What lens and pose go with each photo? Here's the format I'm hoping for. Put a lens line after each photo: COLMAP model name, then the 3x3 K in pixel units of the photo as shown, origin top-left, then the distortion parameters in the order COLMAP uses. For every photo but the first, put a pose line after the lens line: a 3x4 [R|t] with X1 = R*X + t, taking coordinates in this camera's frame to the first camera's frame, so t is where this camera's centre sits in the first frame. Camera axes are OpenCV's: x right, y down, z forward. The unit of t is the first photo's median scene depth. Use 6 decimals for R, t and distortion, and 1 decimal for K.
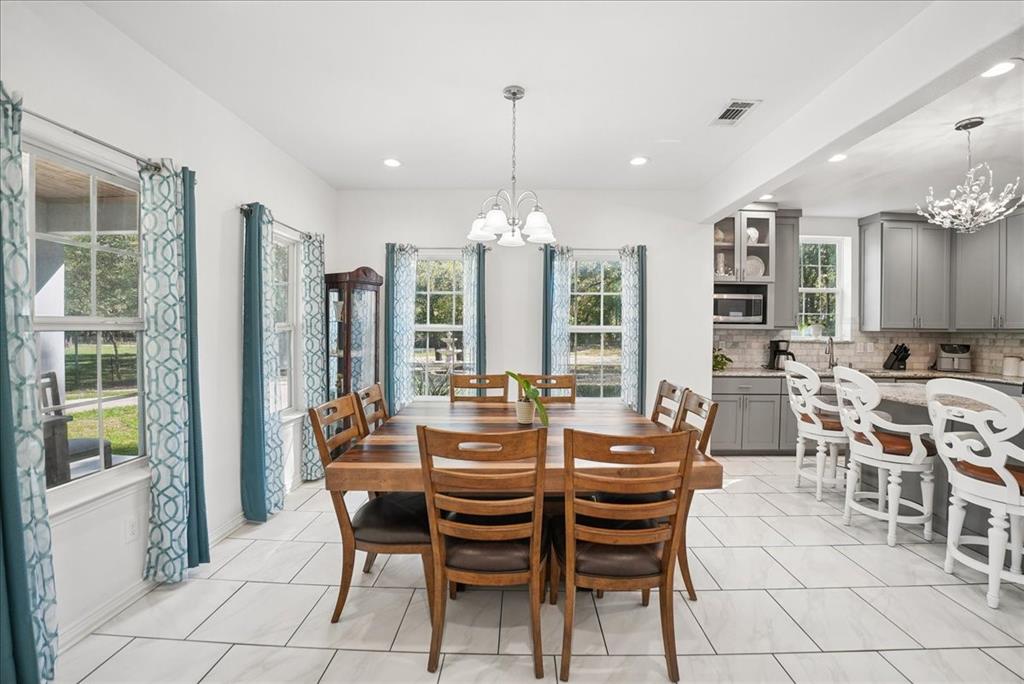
lens RADIAL K [[442.5, 0, 530.4], [0, 442.5, 333.3], [0, 0, 1]] dist [-0.046350, 0.008328]
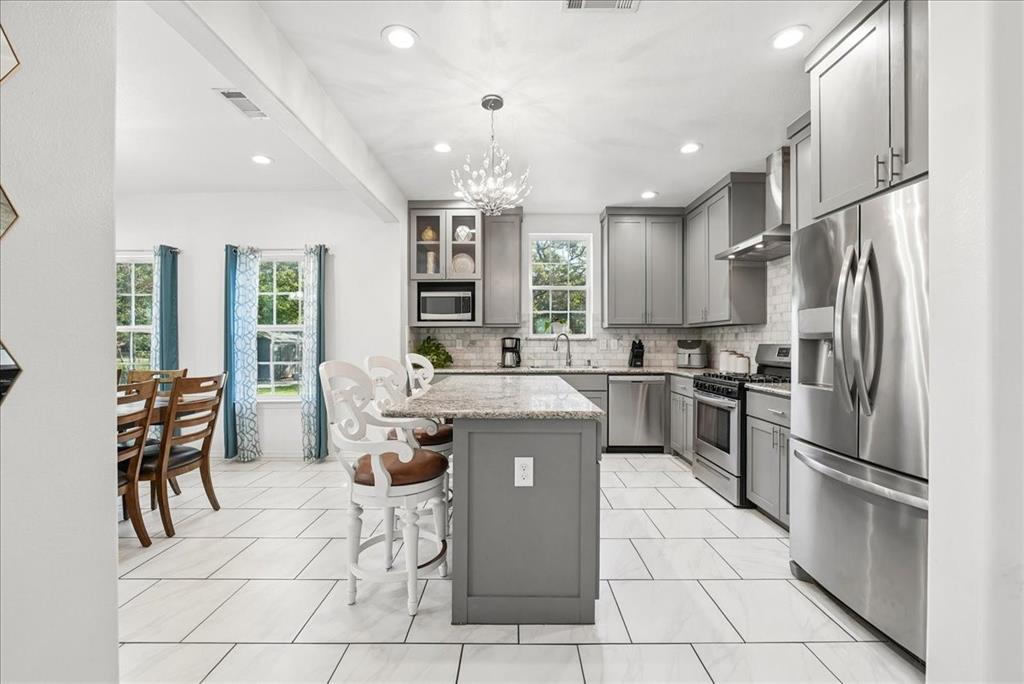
lens RADIAL K [[421.5, 0, 515.2], [0, 421.5, 338.4], [0, 0, 1]] dist [-0.028502, 0.000429]
pose [[0.999787, -0.011166, -0.017372, 0.645719], [0.010885, 0.999809, -0.016217, 0.035668], [0.017550, 0.016025, 0.999718, 0.035204]]
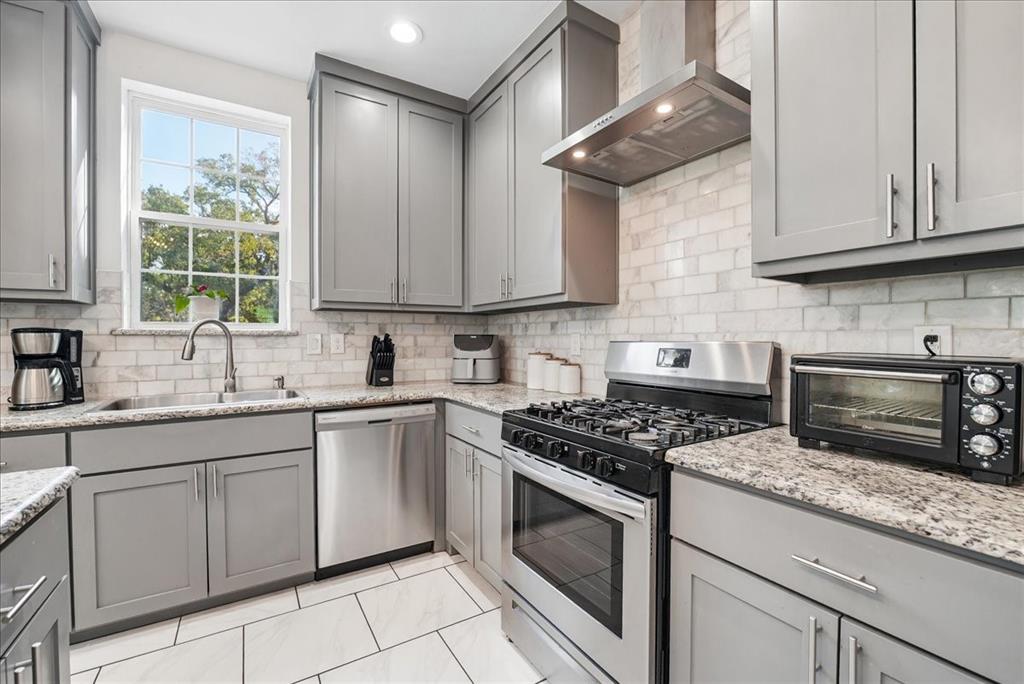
lens RADIAL K [[432.5, 0, 512.0], [0, 432.5, 342.0], [0, 0, 1]] dist [-0.035134, 0.000192]
pose [[0.860104, -0.019967, 0.509728, 0.788840], [0.017873, 0.999800, 0.009005, 0.033572], [-0.509805, 0.001366, 0.860289, 0.510869]]
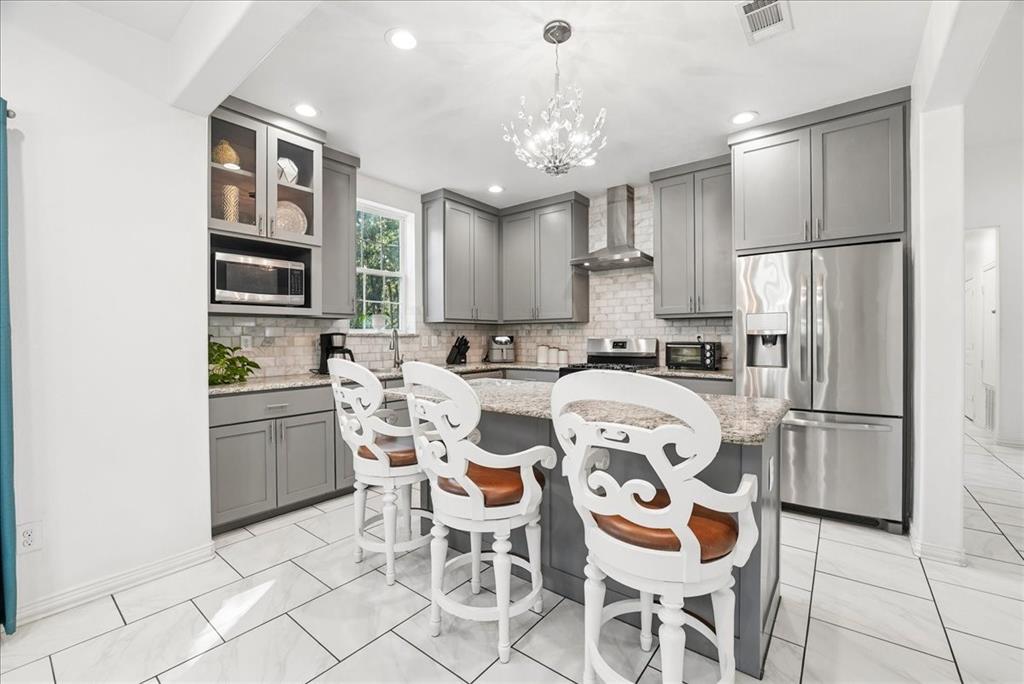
lens RADIAL K [[421.5, 0, 515.2], [0, 421.5, 338.4], [0, 0, 1]] dist [-0.028502, 0.000429]
pose [[0.631761, -0.016859, 0.774980, 0.238909], [0.019967, 0.999786, 0.005472, 0.028838], [-0.774906, 0.012017, 0.631962, 0.350273]]
